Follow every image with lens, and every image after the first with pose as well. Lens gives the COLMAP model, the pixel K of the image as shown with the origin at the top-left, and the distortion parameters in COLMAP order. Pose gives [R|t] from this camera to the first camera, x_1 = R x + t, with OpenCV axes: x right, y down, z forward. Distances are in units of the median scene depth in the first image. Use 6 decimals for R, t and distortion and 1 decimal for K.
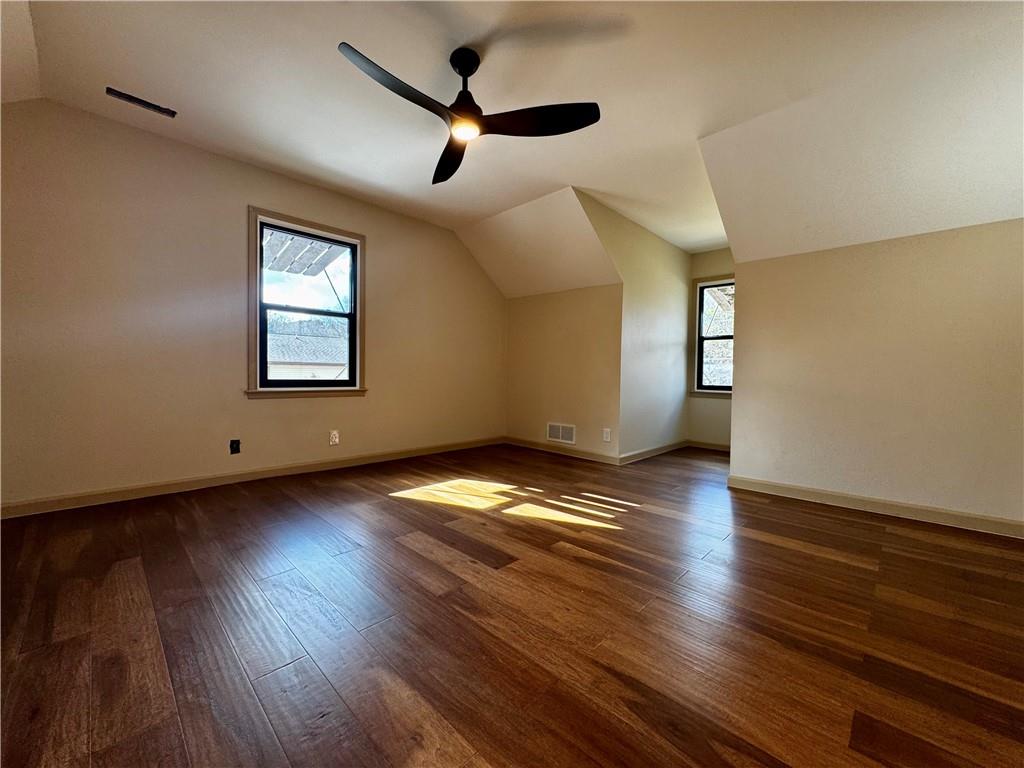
lens RADIAL K [[409.2, 0, 513.9], [0, 409.2, 383.4], [0, 0, 1]] dist [-0.002343, -0.000110]
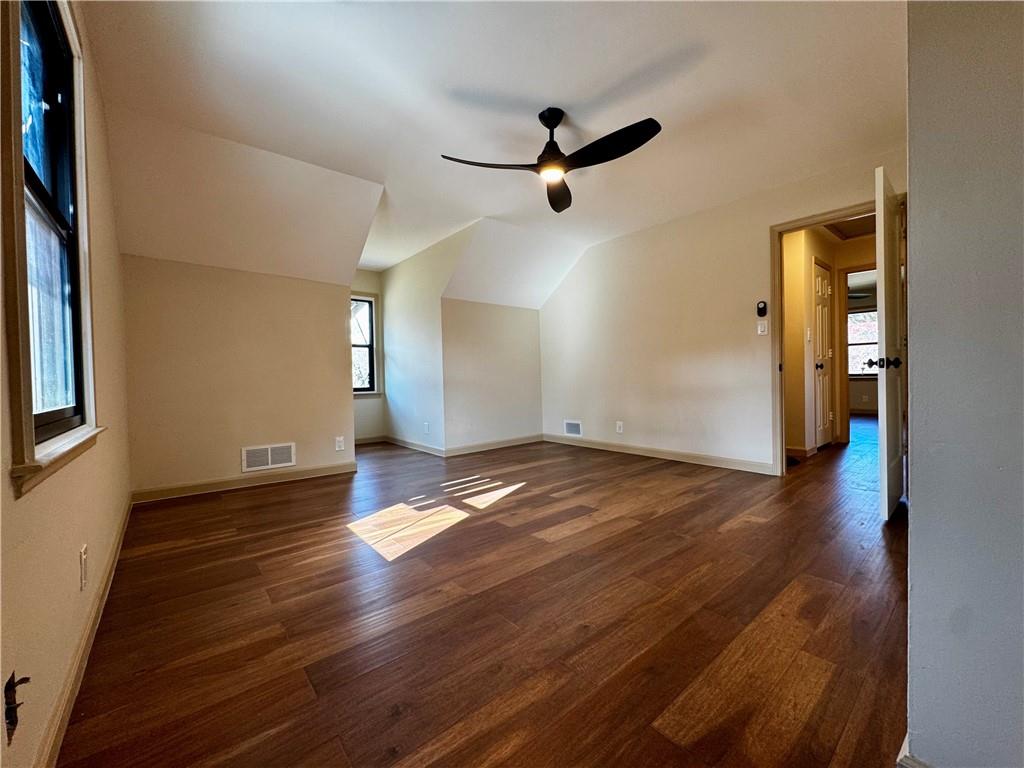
lens RADIAL K [[407.3, 0, 511.6], [0, 407.3, 384.8], [0, 0, 1]] dist [-0.005183, 0.000700]
pose [[0.100006, -0.033900, 0.994409, -1.081434], [0.044048, 0.998590, 0.029612, -0.032286], [-0.994011, 0.040840, 0.101359, 0.828817]]
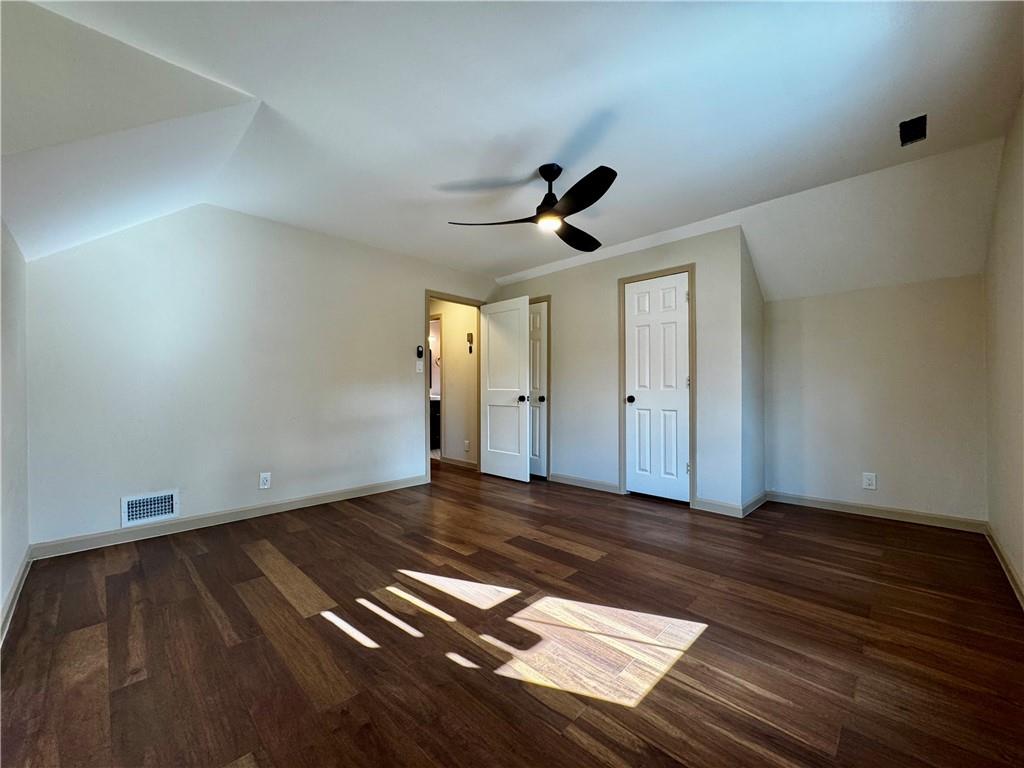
lens RADIAL K [[407.3, 0, 511.6], [0, 407.3, 384.8], [0, 0, 1]] dist [-0.005183, 0.000700]
pose [[-0.999871, -0.011911, 0.010789, -0.016250], [-0.011704, 0.999750, 0.019042, -0.110273], [-0.011013, 0.018913, -0.999760, 1.845004]]
